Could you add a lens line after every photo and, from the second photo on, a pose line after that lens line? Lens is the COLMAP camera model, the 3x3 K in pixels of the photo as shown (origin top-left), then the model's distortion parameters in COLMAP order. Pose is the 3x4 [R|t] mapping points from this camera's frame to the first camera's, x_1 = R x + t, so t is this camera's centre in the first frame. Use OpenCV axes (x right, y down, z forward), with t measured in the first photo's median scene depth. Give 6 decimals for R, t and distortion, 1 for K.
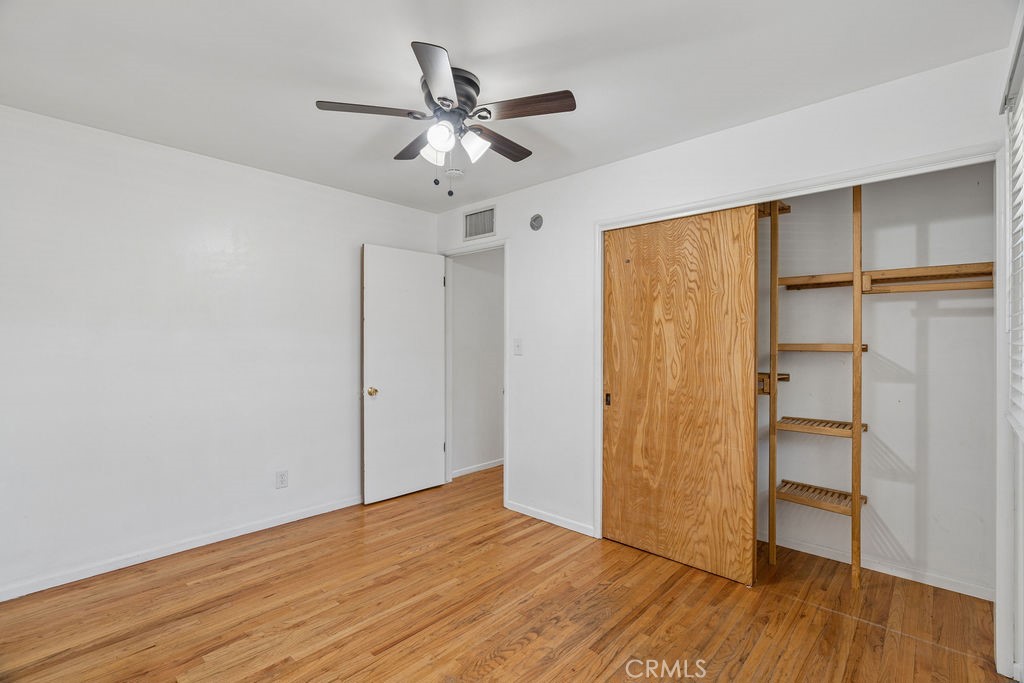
lens RADIAL K [[463.0, 0, 509.8], [0, 463.0, 336.8], [0, 0, 1]] dist [-0.011605, -0.000010]
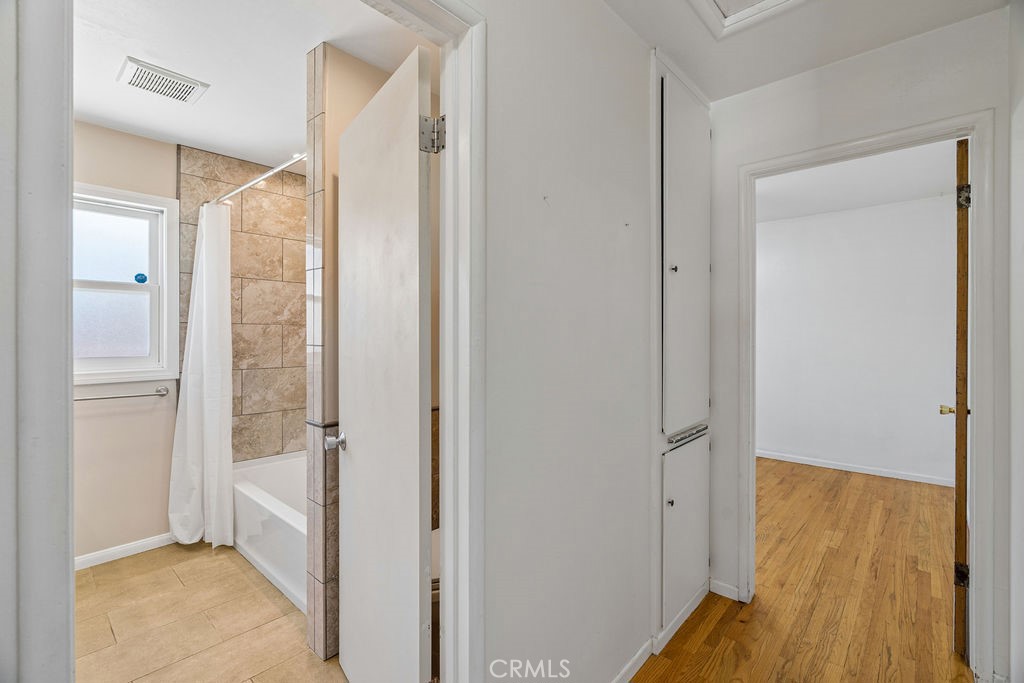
lens RADIAL K [[463.0, 0, 509.8], [0, 463.0, 336.8], [0, 0, 1]] dist [-0.011605, -0.000010]
pose [[-0.999819, -0.000630, -0.019018, 0.549369], [-0.000620, 1.000000, -0.000497, 0.025546], [0.019018, -0.000485, -0.999819, 2.669322]]
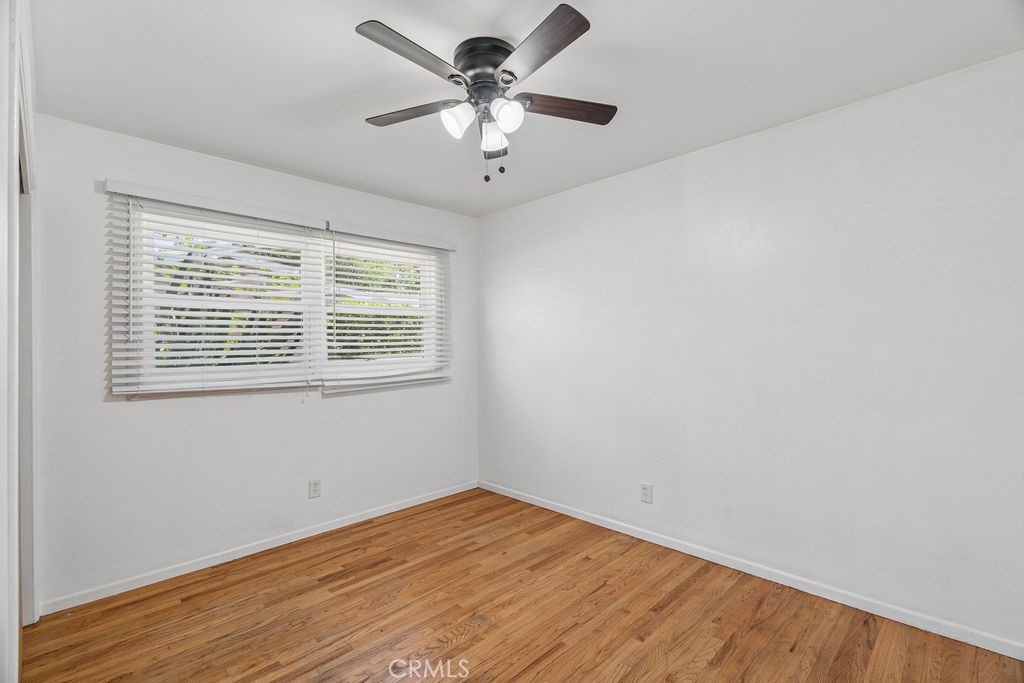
lens RADIAL K [[463.0, 0, 509.8], [0, 463.0, 336.8], [0, 0, 1]] dist [-0.011605, -0.000010]
pose [[-0.999282, 0.008585, 0.036911, -0.188570], [0.007839, 0.999763, -0.020302, 0.013480], [-0.037076, -0.019998, -0.999112, 1.769739]]
